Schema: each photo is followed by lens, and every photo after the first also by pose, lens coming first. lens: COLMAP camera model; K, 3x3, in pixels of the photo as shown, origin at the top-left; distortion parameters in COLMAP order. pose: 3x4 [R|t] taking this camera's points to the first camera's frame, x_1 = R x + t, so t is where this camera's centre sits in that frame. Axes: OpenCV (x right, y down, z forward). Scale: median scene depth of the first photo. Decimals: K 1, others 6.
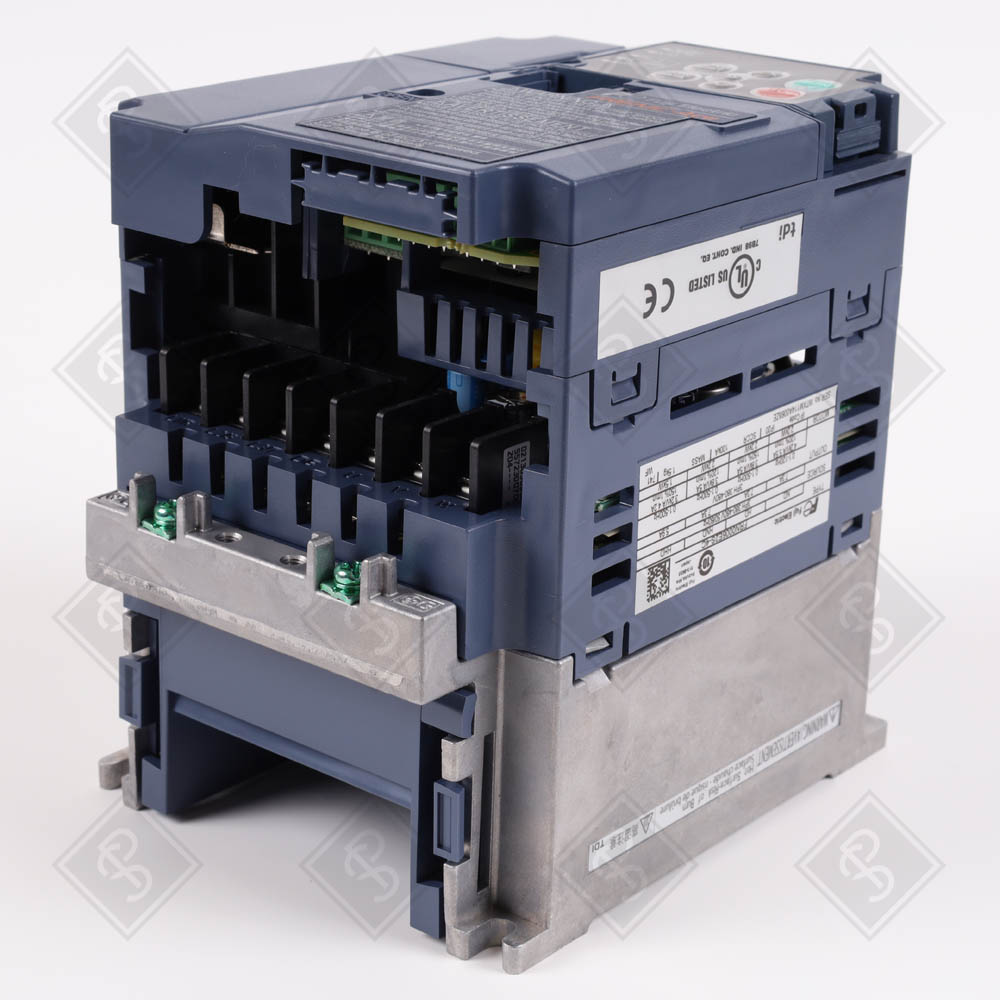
lens RADIAL K [[2377.0, 0, 500.0], [0, 2377.0, 500.0], [0, 0, 1]] dist [0.047526, 0.080275]
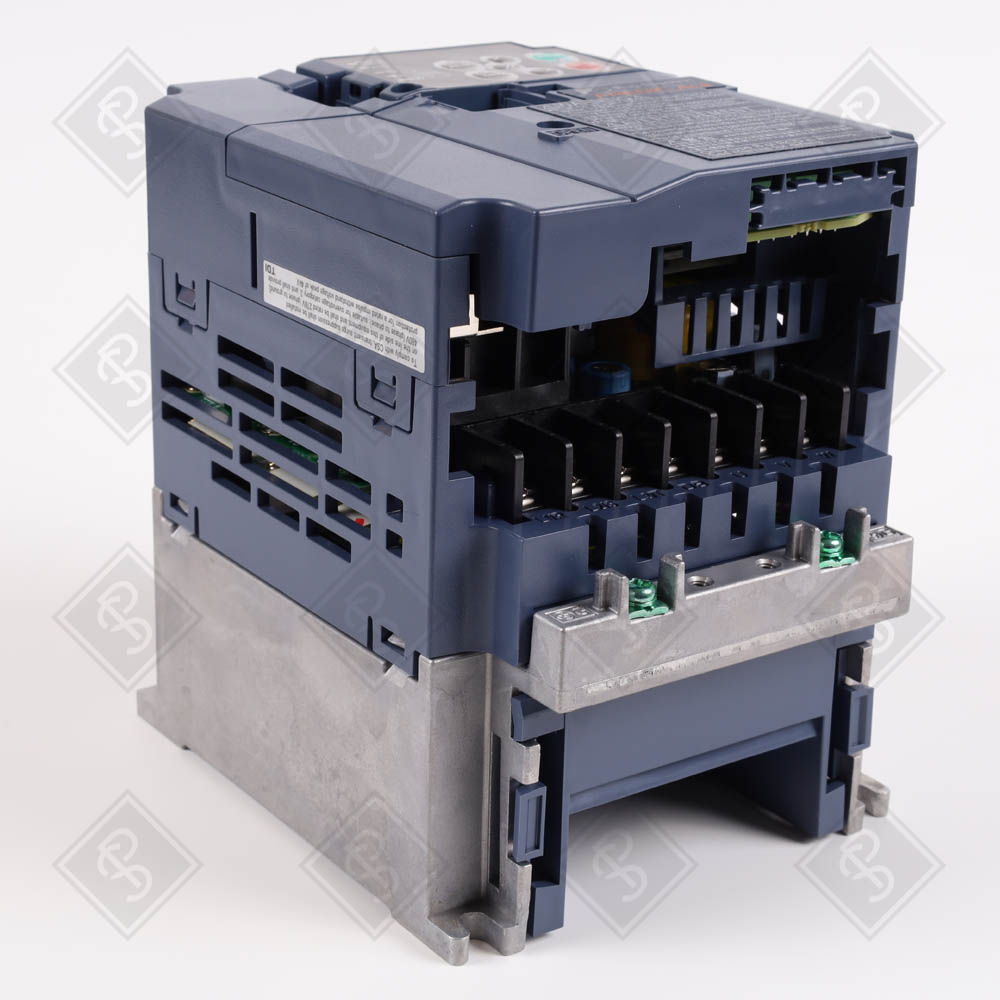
lens RADIAL K [[2318.2, 0, 500.0], [0, 2318.2, 500.0], [0, 0, 1]] dist [0.024619, -0.362100]
pose [[0.270077, -0.349598, 0.897129, -0.930061], [0.320706, 0.911211, 0.258538, -0.274286], [-0.907858, 0.217889, 0.358215, 0.665595]]
